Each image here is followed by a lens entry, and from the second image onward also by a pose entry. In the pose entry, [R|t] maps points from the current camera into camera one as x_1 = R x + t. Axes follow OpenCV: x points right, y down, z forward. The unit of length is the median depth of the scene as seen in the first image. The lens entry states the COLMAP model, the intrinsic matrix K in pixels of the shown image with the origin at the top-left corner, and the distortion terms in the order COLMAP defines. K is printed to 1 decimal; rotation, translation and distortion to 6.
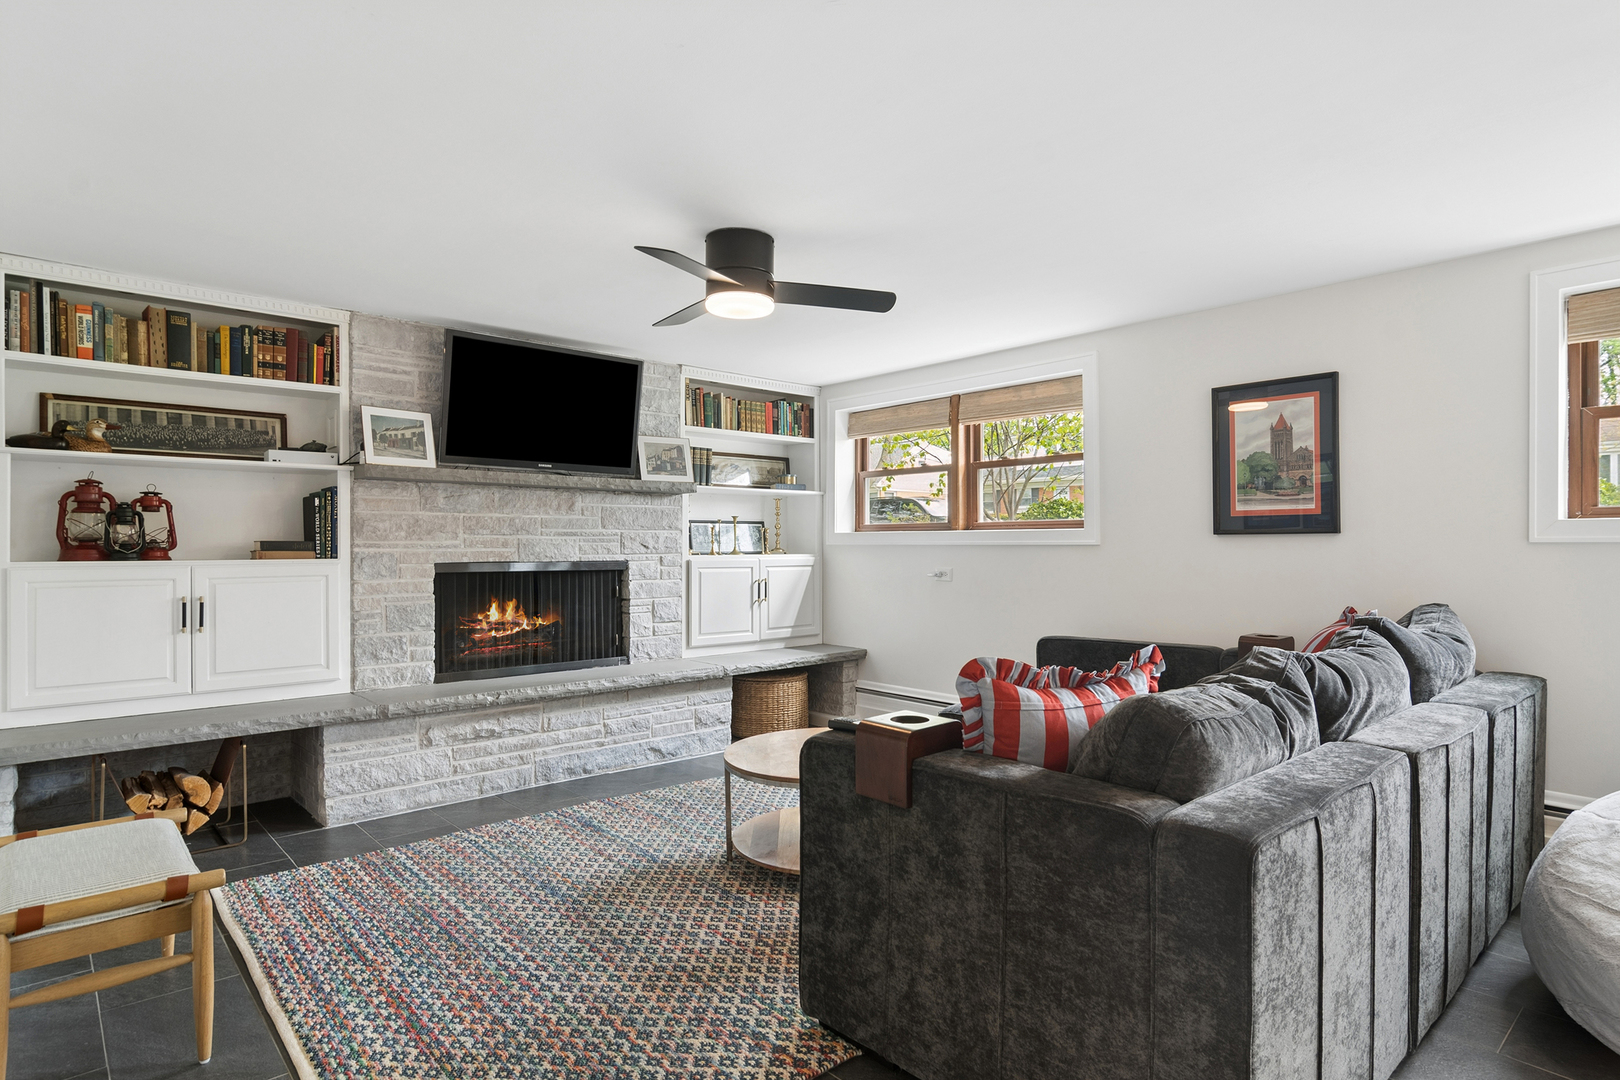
lens RADIAL K [[875.6, 0, 811.1], [0, 875.6, 547.0], [0, 0, 1]] dist [0.001527, 0.001506]
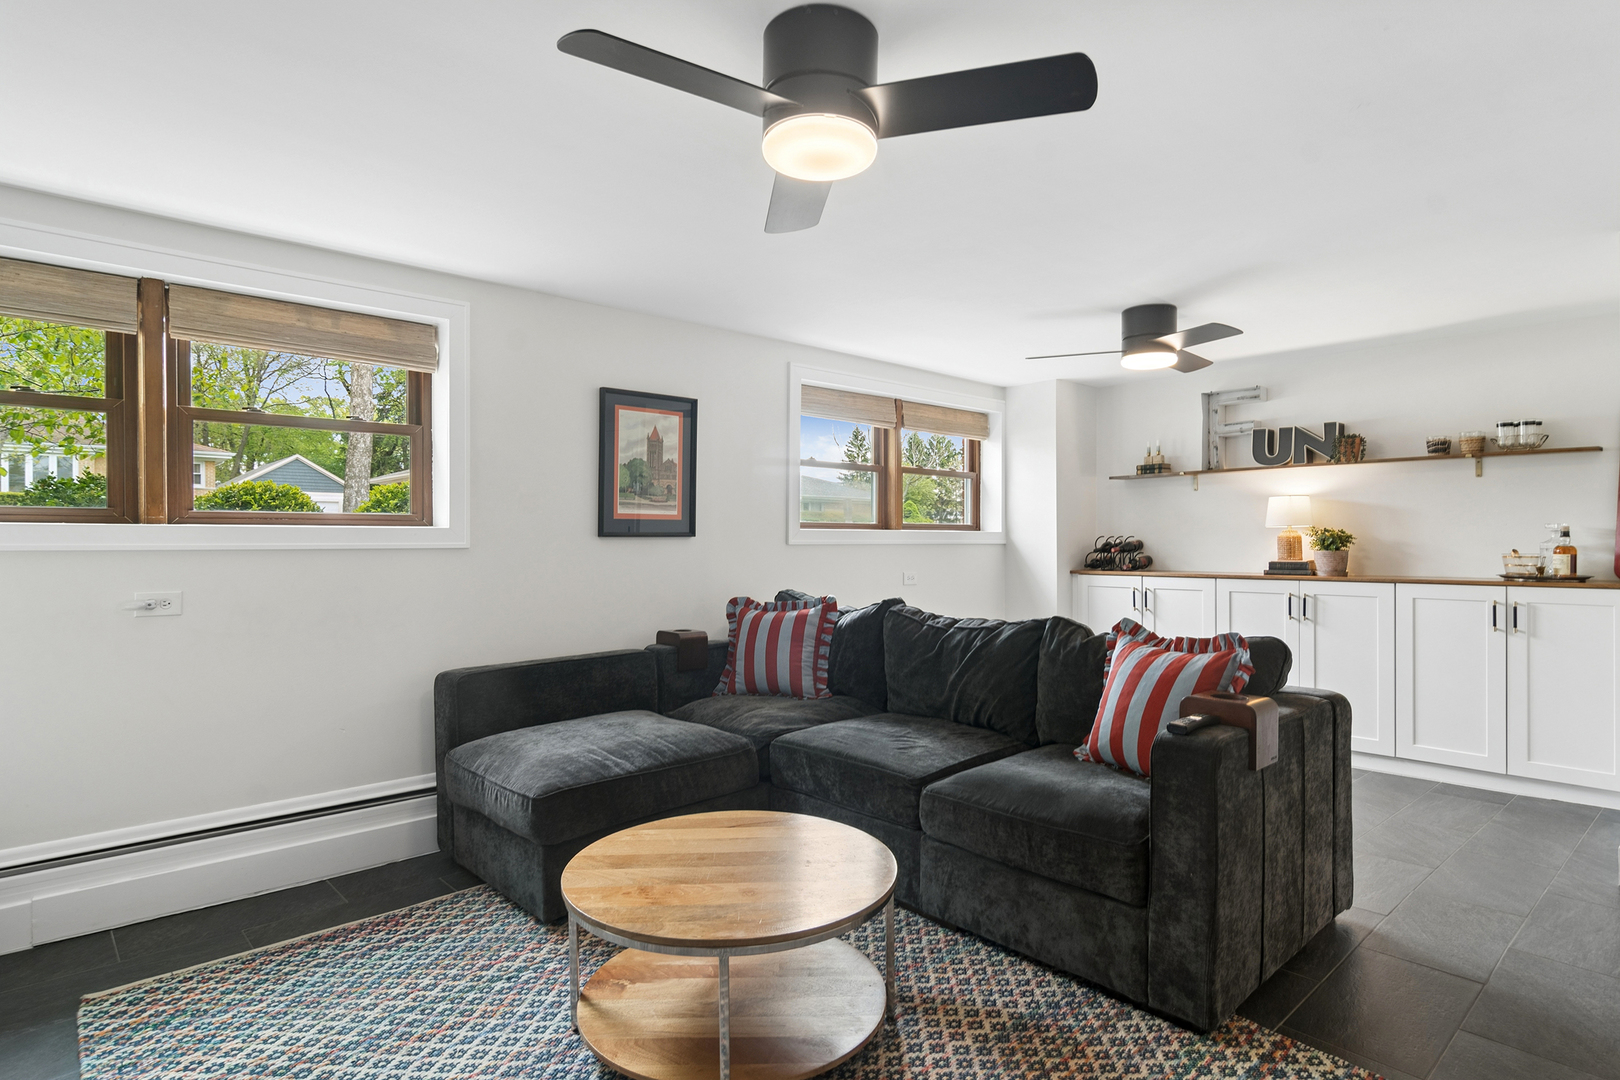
lens RADIAL K [[875.6, 0, 815.6], [0, 875.6, 541.1], [0, 0, 1]] dist [0.001527, 0.001506]
pose [[-0.013138, -0.001745, 0.999912, -0.542820], [0.003962, 0.999991, 0.001798, -0.010780], [-0.999906, 0.003986, -0.013131, 0.804575]]
